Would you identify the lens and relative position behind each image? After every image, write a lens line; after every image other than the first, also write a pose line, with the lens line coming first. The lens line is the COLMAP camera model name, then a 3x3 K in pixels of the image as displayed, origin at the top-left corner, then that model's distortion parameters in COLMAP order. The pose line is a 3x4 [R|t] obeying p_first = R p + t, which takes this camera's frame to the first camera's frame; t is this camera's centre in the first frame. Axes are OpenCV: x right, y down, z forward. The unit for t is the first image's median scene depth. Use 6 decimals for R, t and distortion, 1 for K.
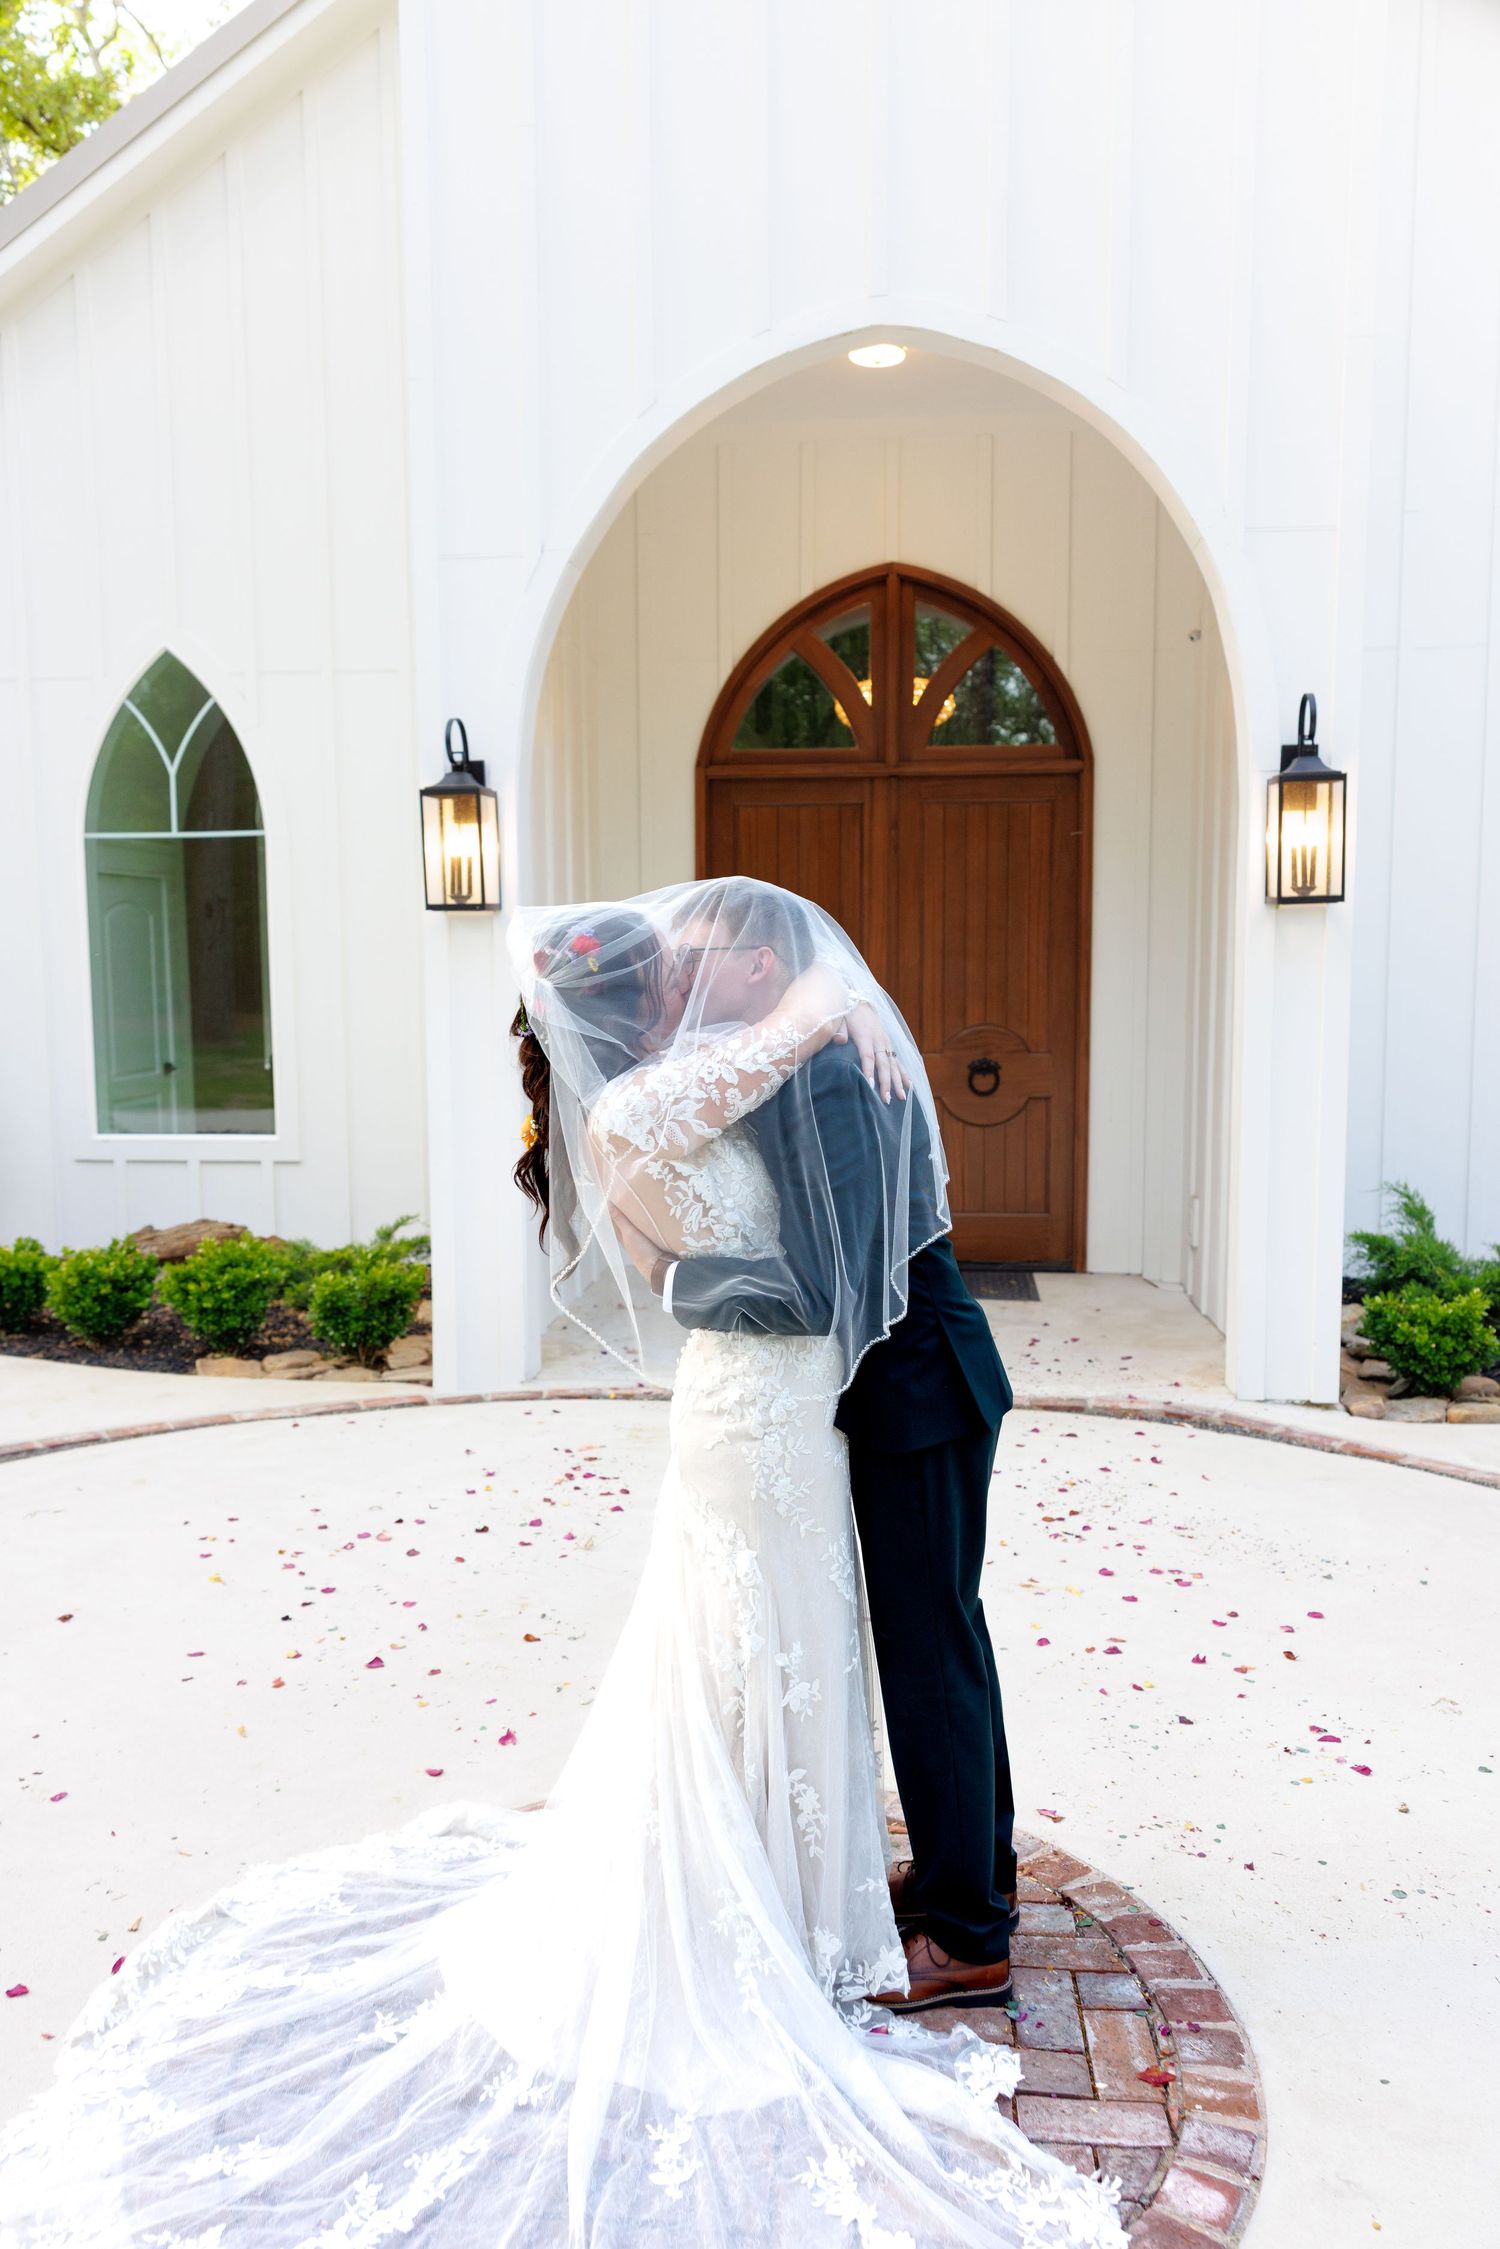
lens RADIAL K [[1581.1, 0, 755.9], [0, 1581.1, 1135.1], [0, 0, 1]] dist [0.002777, -0.002109]
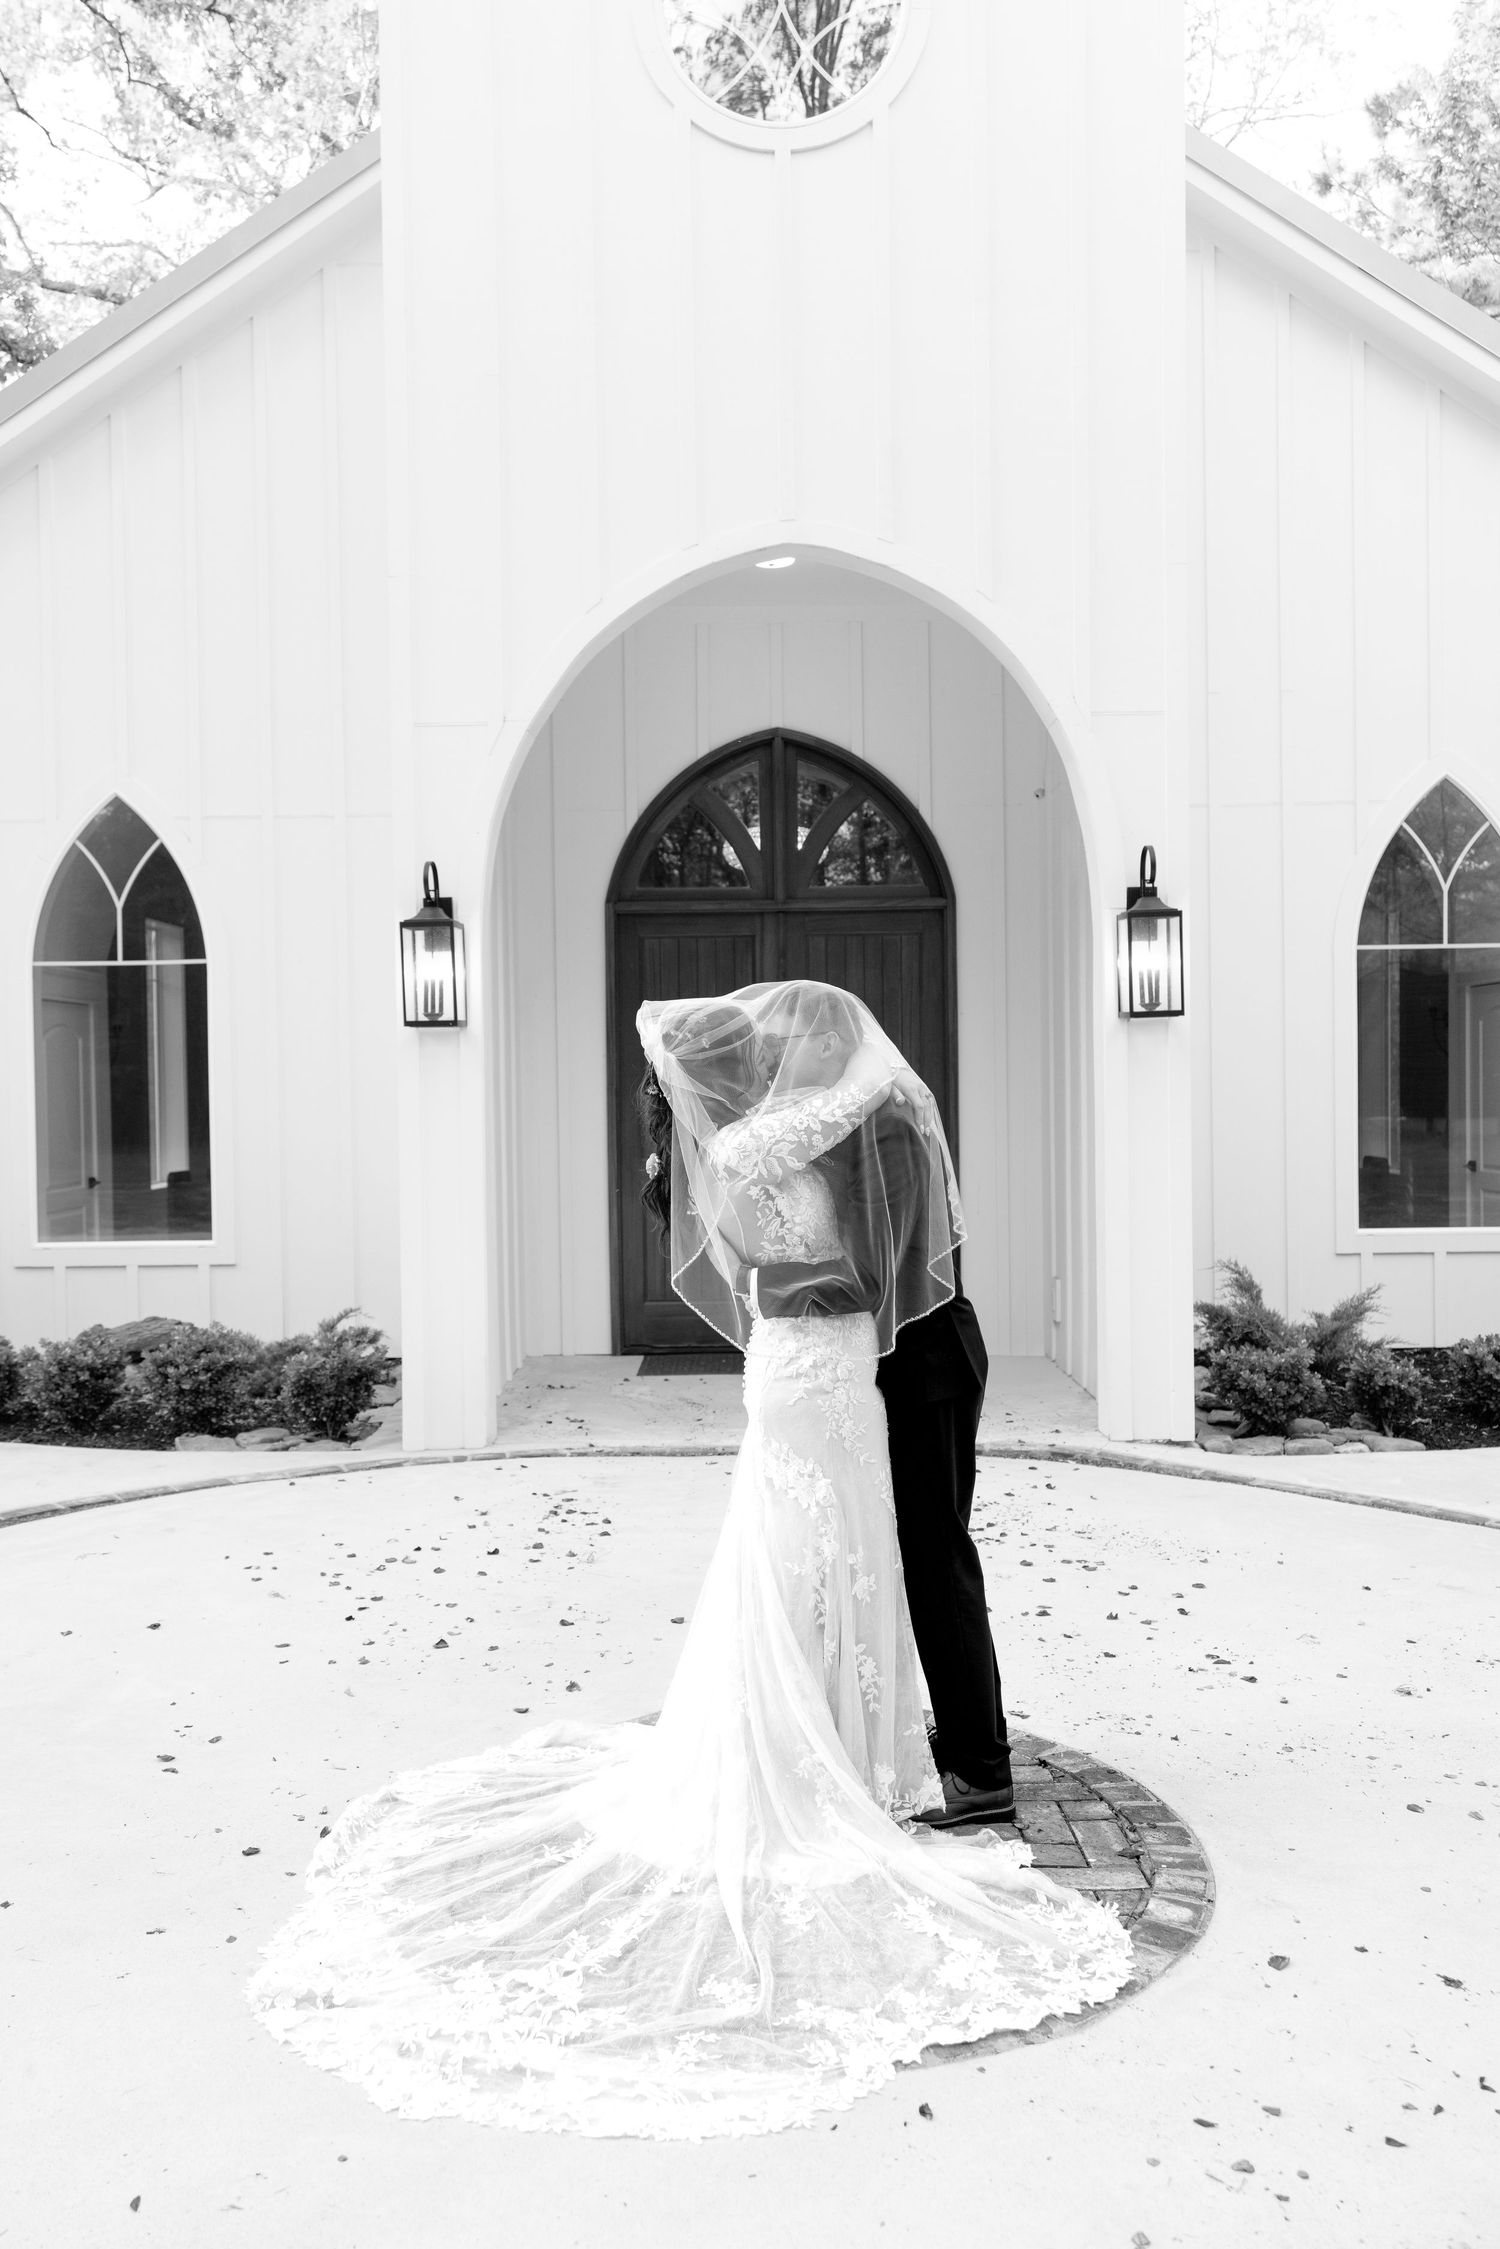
lens RADIAL K [[1623.2, 0, 703.5], [0, 1623.2, 1139.7], [0, 0, 1]] dist [0.000852, 0.003871]
pose [[0.995578, -0.010262, 0.093373, -0.099024], [0.017980, 0.996454, -0.082197, 0.038107], [-0.092198, 0.083512, 0.992232, -0.169103]]
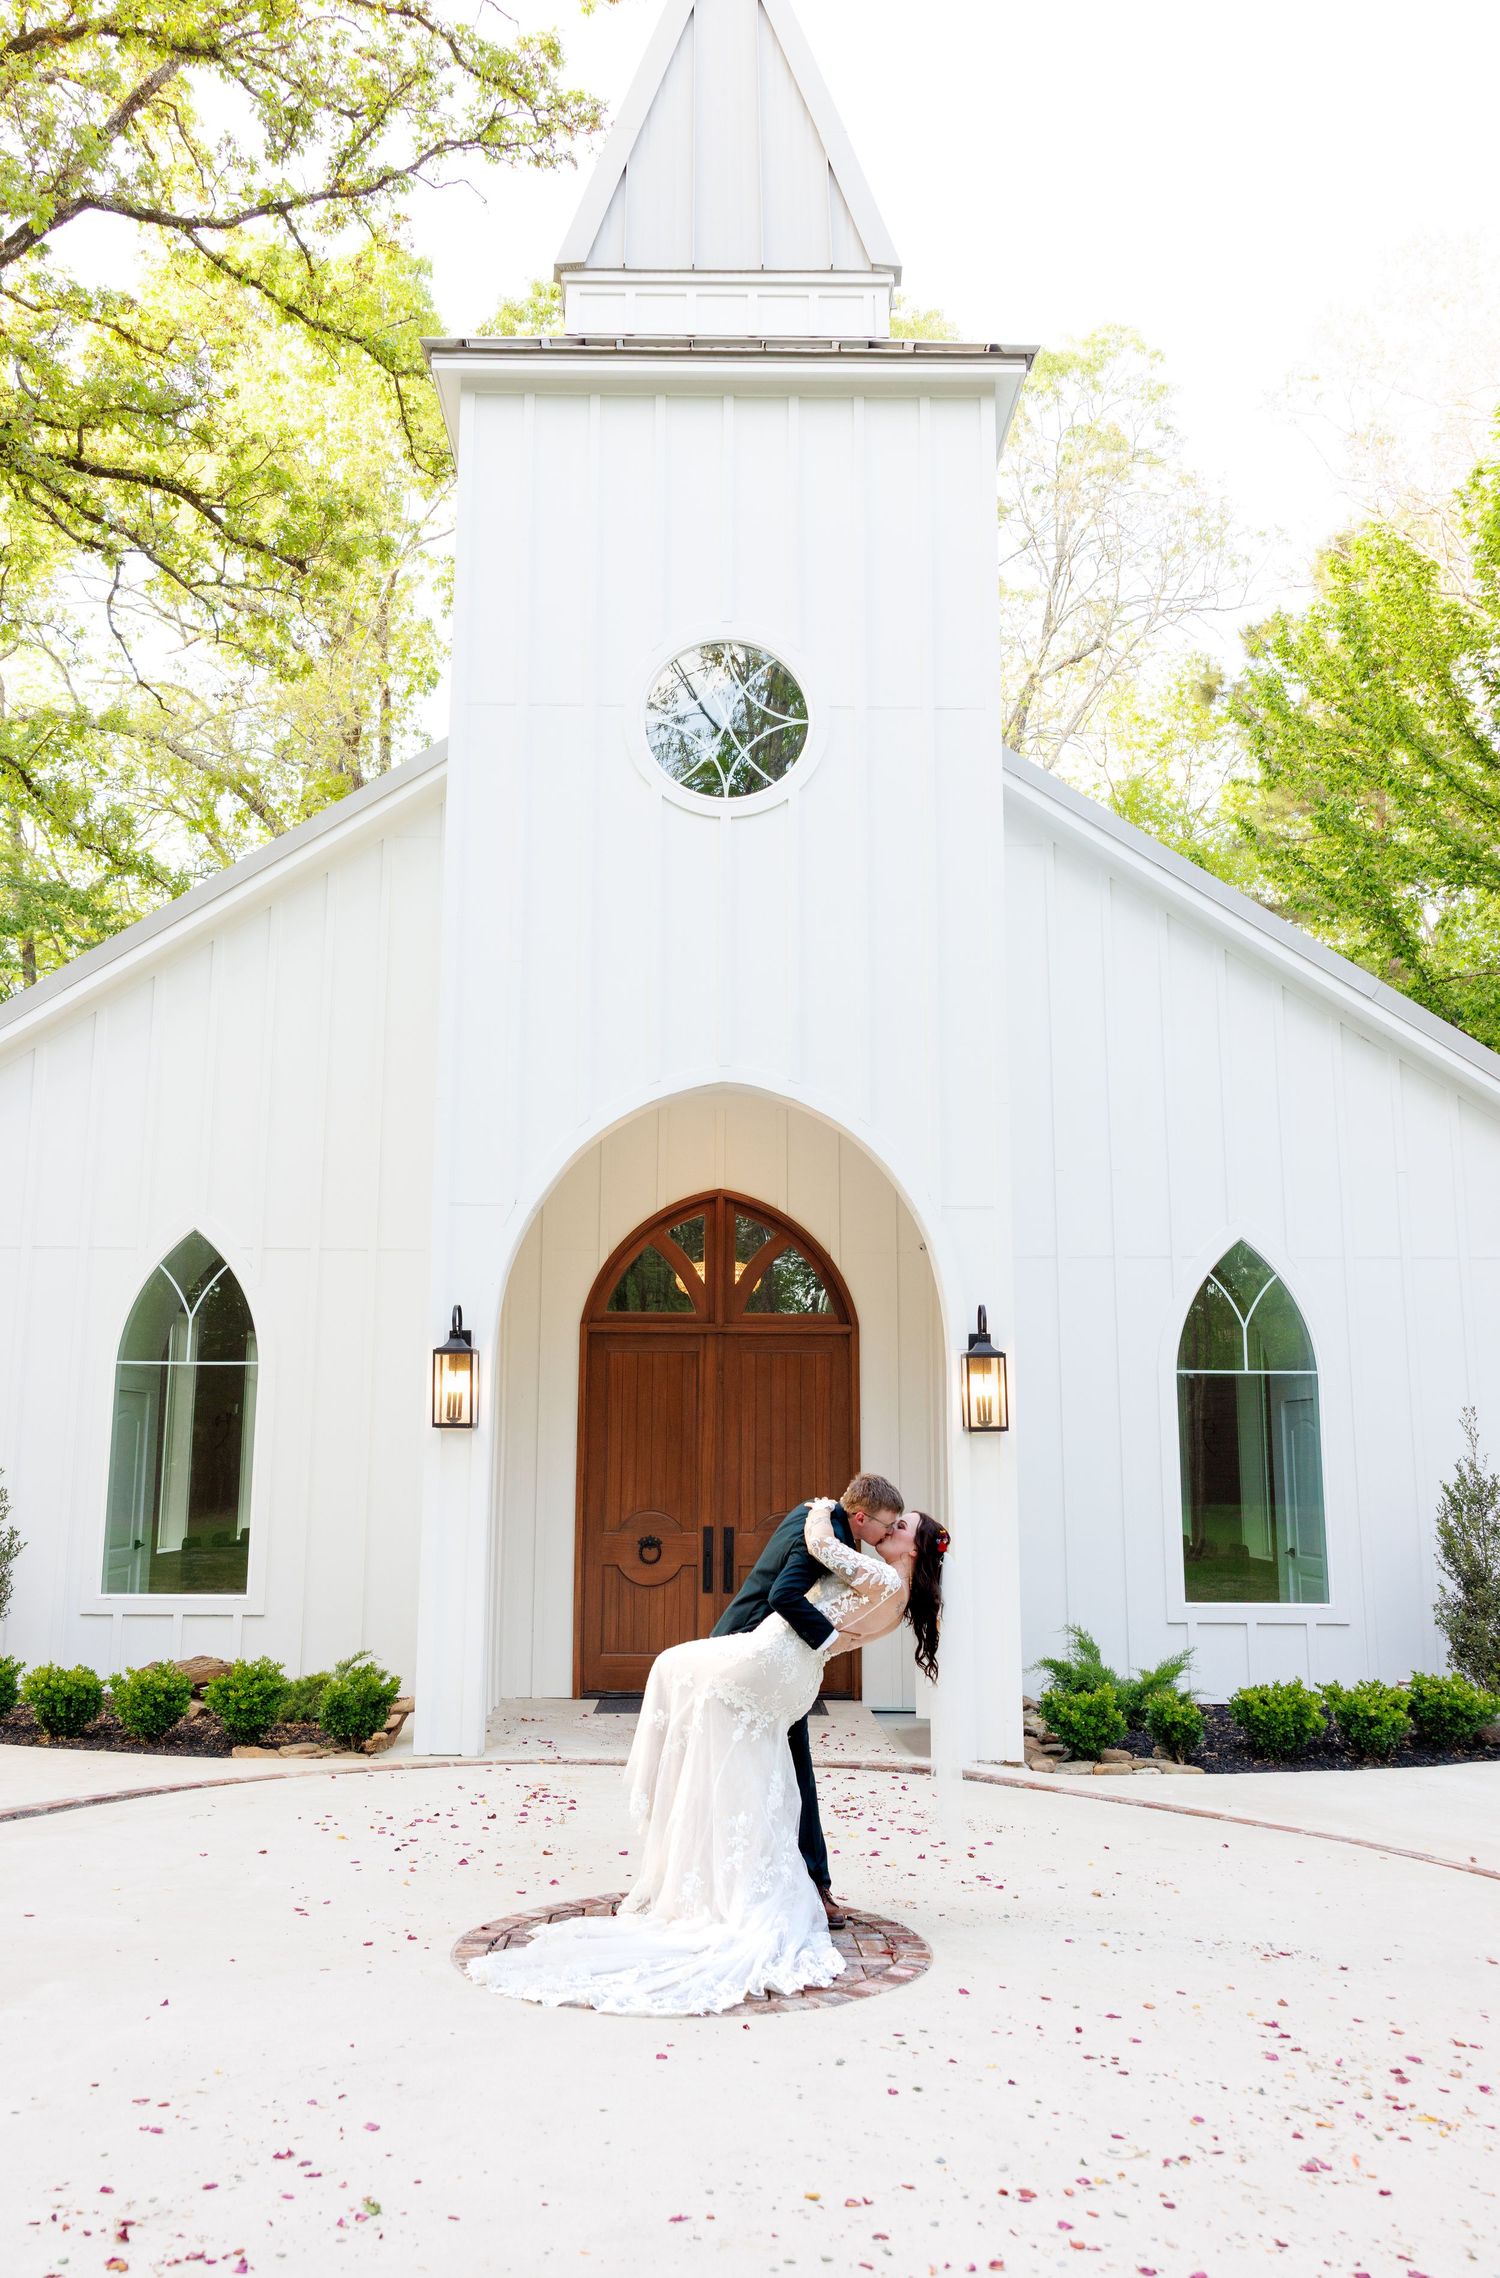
lens RADIAL K [[1828.1, 0, 712.6], [0, 1828.1, 1136.5], [0, 0, 1]] dist [0.001957, 0.000874]
pose [[0.992648, 0.033670, 0.116259, -0.147301], [0.000688, 0.958945, -0.283590, 0.087605], [-0.121035, 0.281585, 0.951872, -0.772700]]
